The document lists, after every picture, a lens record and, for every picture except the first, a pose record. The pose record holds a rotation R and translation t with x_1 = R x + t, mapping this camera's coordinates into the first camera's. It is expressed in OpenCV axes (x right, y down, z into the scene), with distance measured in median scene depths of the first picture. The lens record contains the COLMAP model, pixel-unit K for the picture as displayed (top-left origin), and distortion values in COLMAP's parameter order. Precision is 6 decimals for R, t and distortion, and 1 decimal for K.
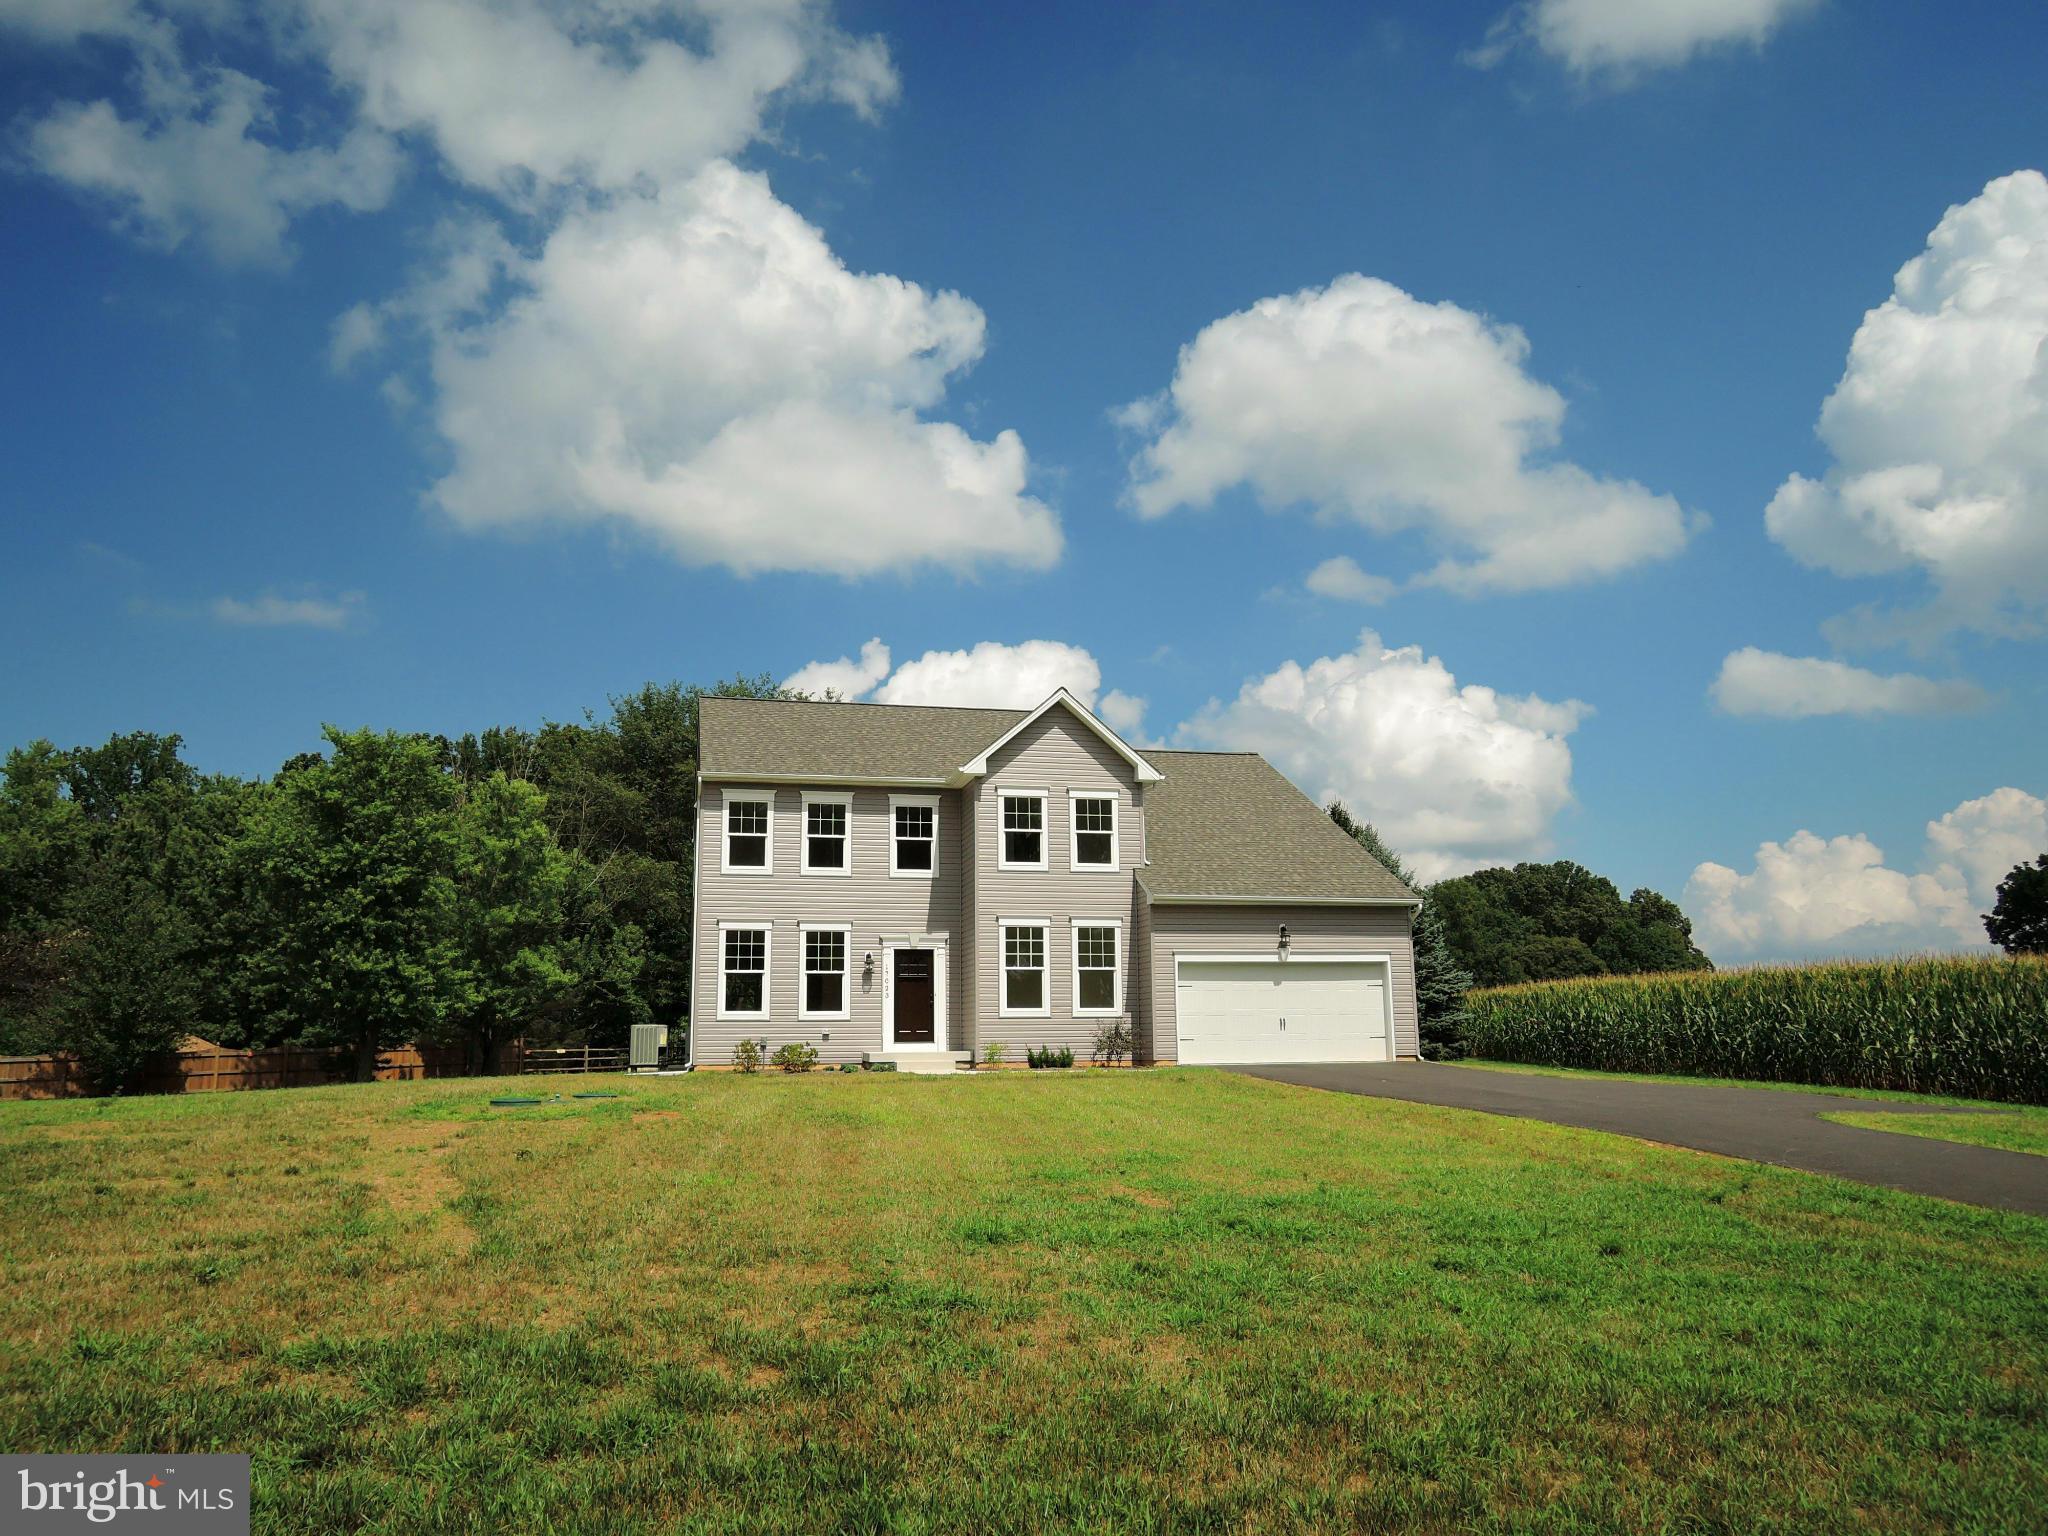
lens RADIAL K [[1454.7, 0, 1021.9], [0, 1454.7, 760.6], [0, 0, 1]] dist [-0.024813, 0.005618]
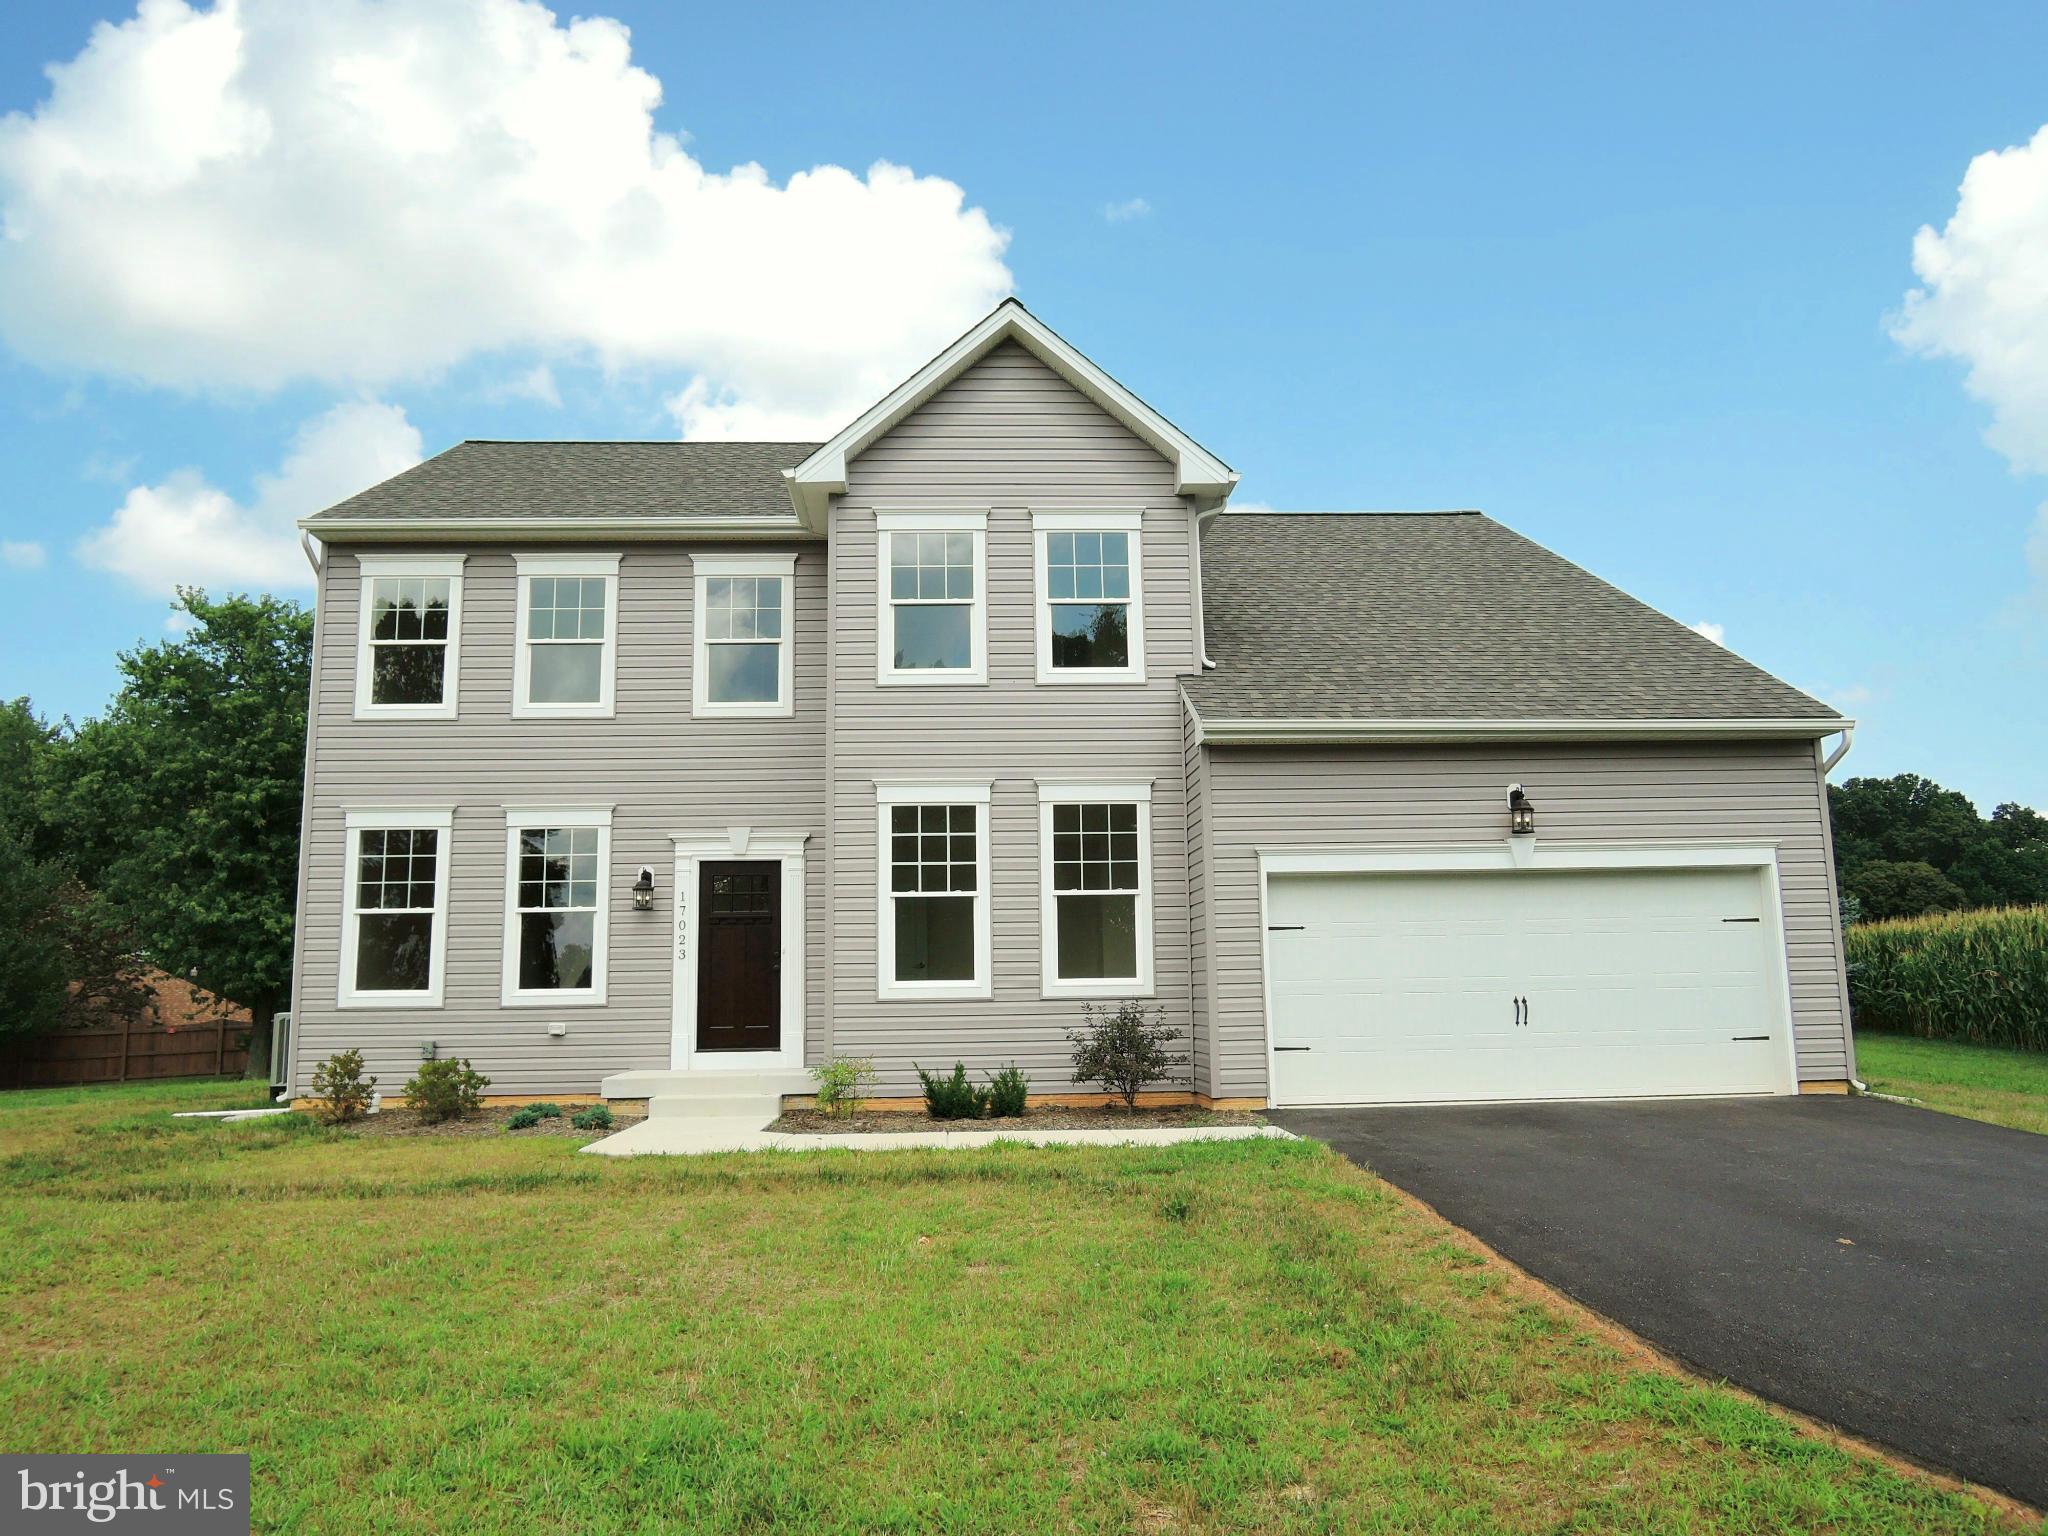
lens RADIAL K [[1454.7, 0, 1021.9], [0, 1454.7, 760.6], [0, 0, 1]] dist [-0.024813, 0.005618]
pose [[0.982857, -0.035586, -0.180902, 0.111007], [0.042345, 0.998537, 0.033638, 0.083417], [0.179440, -0.040722, 0.982926, 0.535283]]
